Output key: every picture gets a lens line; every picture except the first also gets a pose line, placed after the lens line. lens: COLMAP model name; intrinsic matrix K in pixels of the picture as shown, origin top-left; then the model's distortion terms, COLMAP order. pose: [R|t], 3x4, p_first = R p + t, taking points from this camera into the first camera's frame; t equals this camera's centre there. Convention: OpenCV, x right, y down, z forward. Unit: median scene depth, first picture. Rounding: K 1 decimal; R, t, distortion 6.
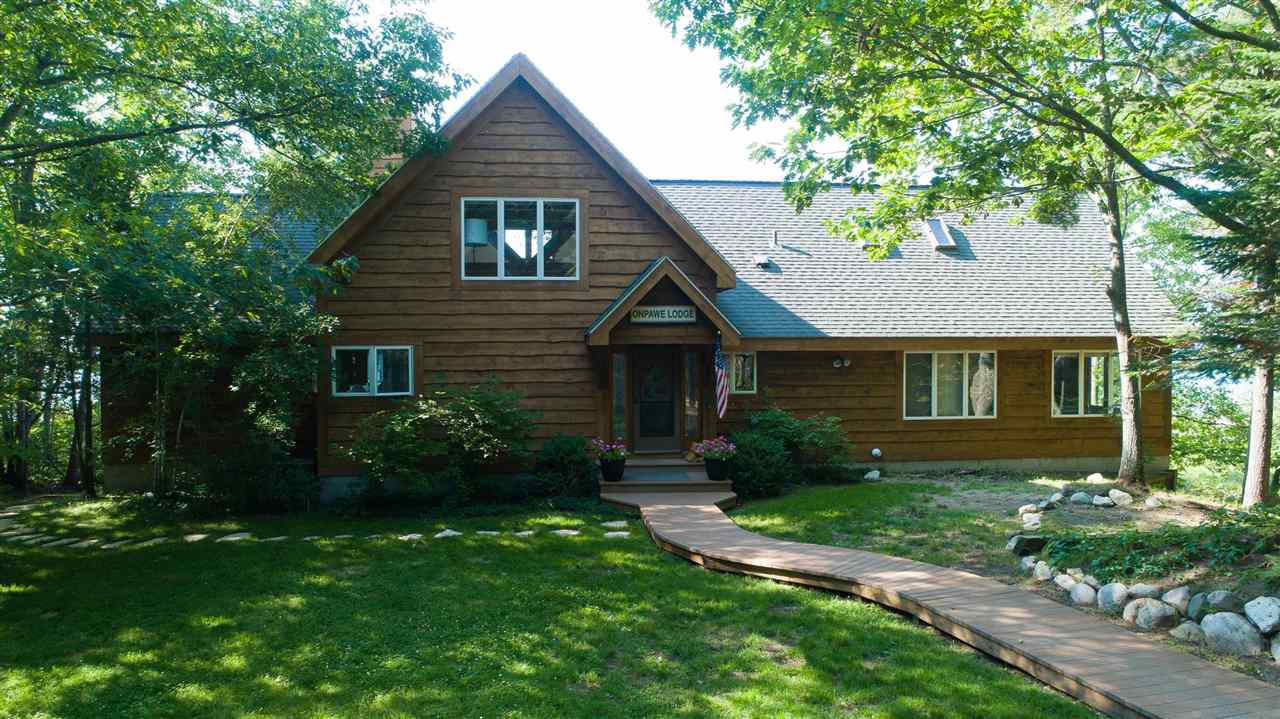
lens RADIAL K [[855.2, 0, 636.3], [0, 855.2, 357.5], [0, 0, 1]] dist [-0.020073, 0.012369]
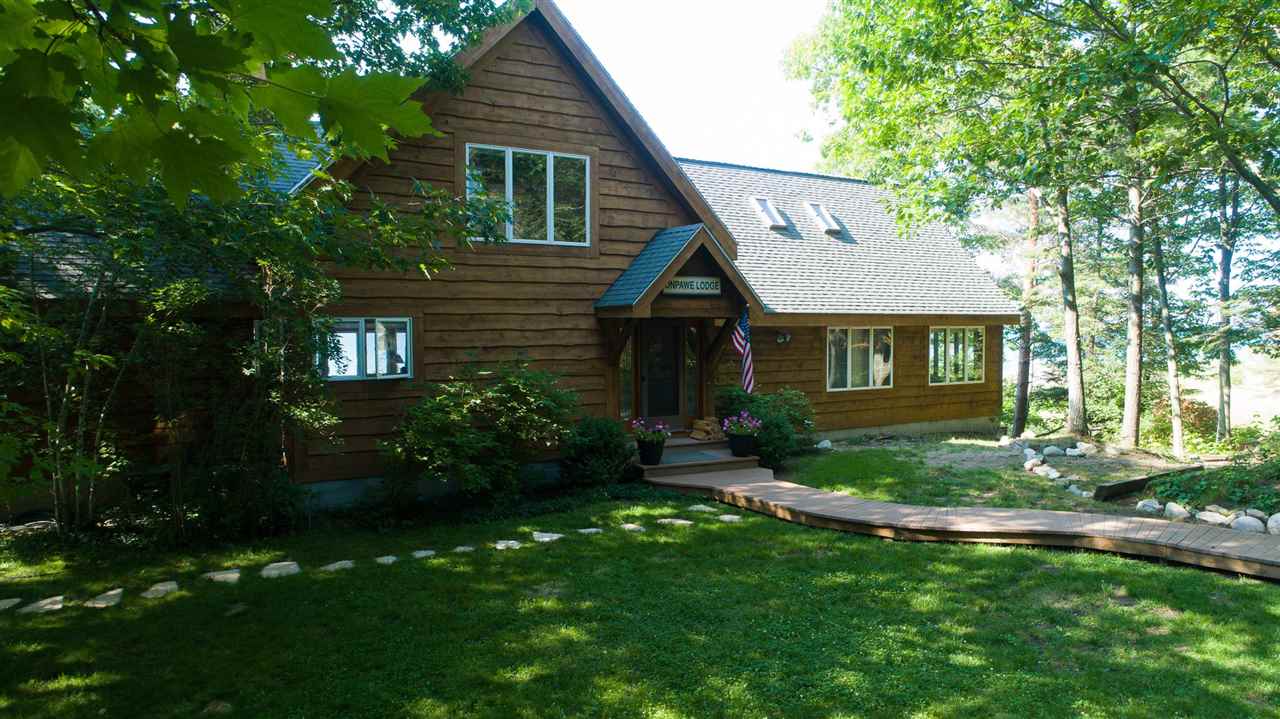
lens RADIAL K [[855.2, 0, 639.4], [0, 855.2, 358.5], [0, 0, 1]] dist [-0.020073, 0.012369]
pose [[0.909739, -0.013566, 0.414959, -0.402042], [0.004963, 0.999750, 0.021805, 0.008814], [-0.415151, -0.017778, 0.909579, 0.154548]]
